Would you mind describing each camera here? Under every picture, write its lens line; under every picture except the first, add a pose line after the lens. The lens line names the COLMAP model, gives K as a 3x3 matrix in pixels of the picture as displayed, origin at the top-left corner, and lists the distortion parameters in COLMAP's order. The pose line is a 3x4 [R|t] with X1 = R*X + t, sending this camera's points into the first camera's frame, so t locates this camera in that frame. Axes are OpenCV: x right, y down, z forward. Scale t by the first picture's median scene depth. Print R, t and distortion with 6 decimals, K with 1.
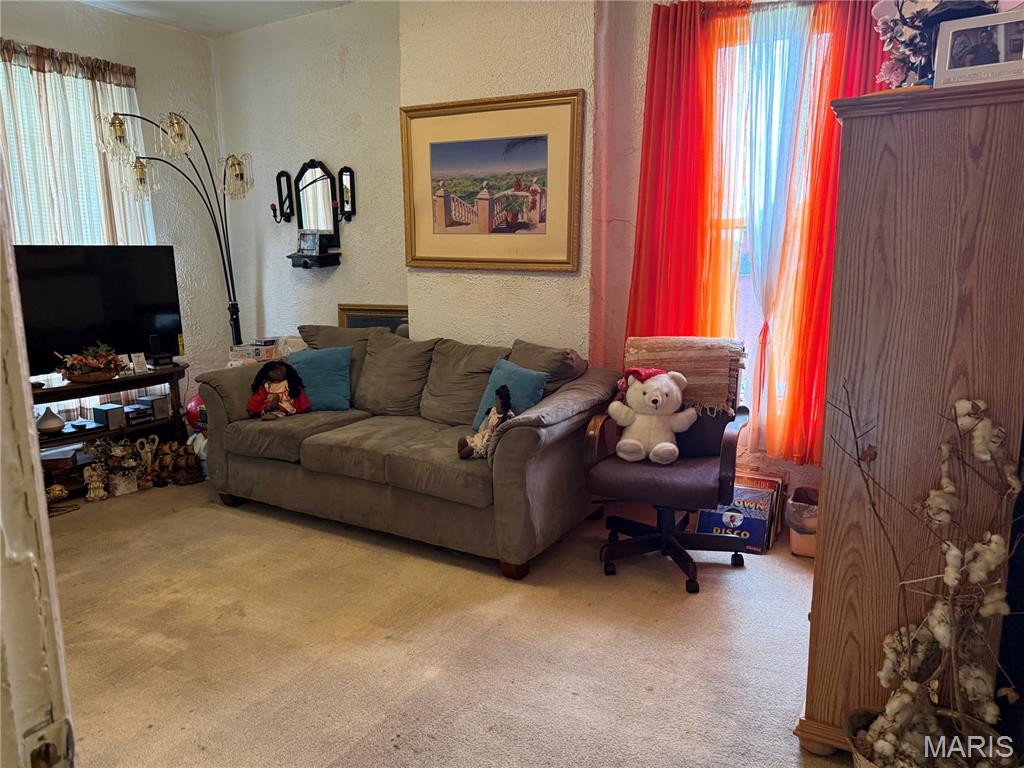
lens RADIAL K [[710.4, 0, 512.0], [0, 710.4, 384.0], [0, 0, 1]] dist [0.094232, -0.126078]
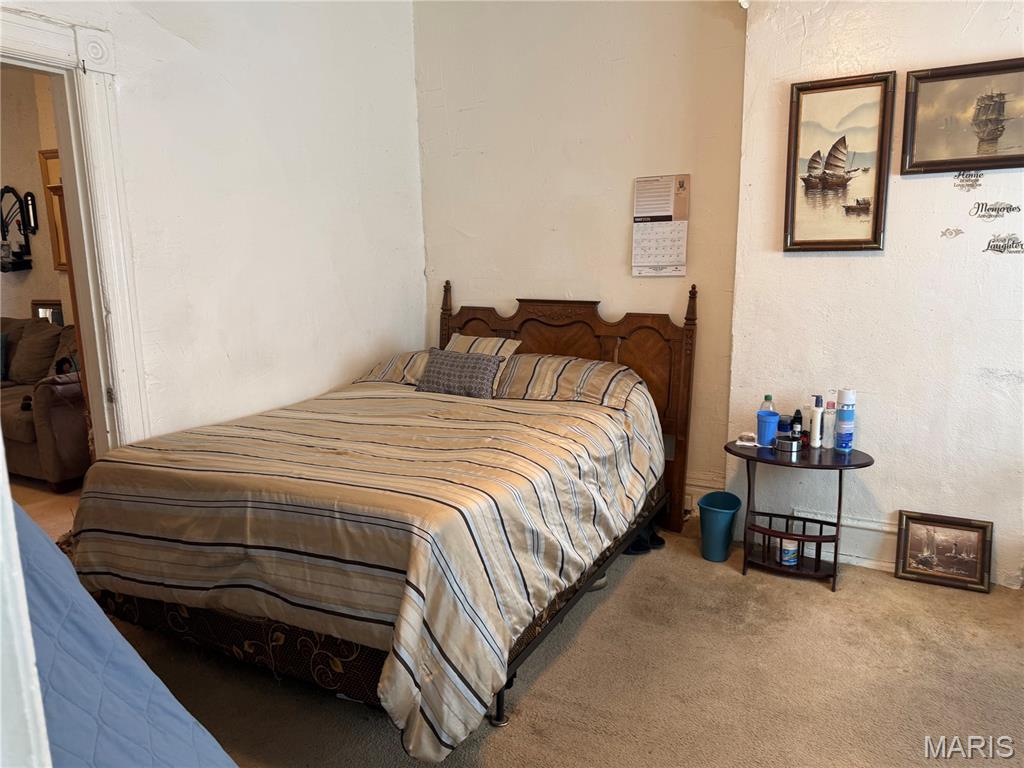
lens RADIAL K [[712.8, 0, 457.9], [0, 712.8, 385.2], [0, 0, 1]] dist [0.004912, -0.002879]
pose [[0.999526, -0.014056, 0.027374, 0.569897], [0.013713, 0.999826, 0.012684, 0.037896], [-0.027547, -0.012303, 0.999545, -0.330380]]
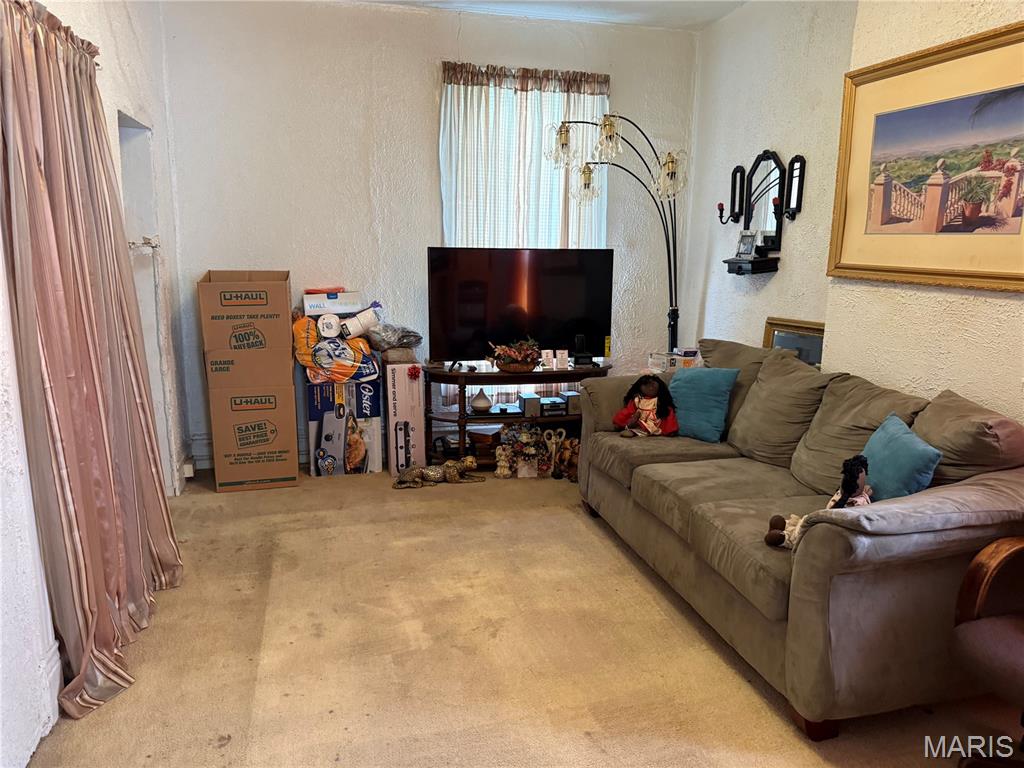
lens RADIAL K [[710.4, 0, 512.0], [0, 710.4, 384.0], [0, 0, 1]] dist [0.094232, -0.126078]
pose [[0.712899, 0.141788, -0.686783, 0.171447], [-0.142565, 0.988198, 0.056030, -0.045631], [0.686622, 0.057967, 0.724700, 0.209660]]
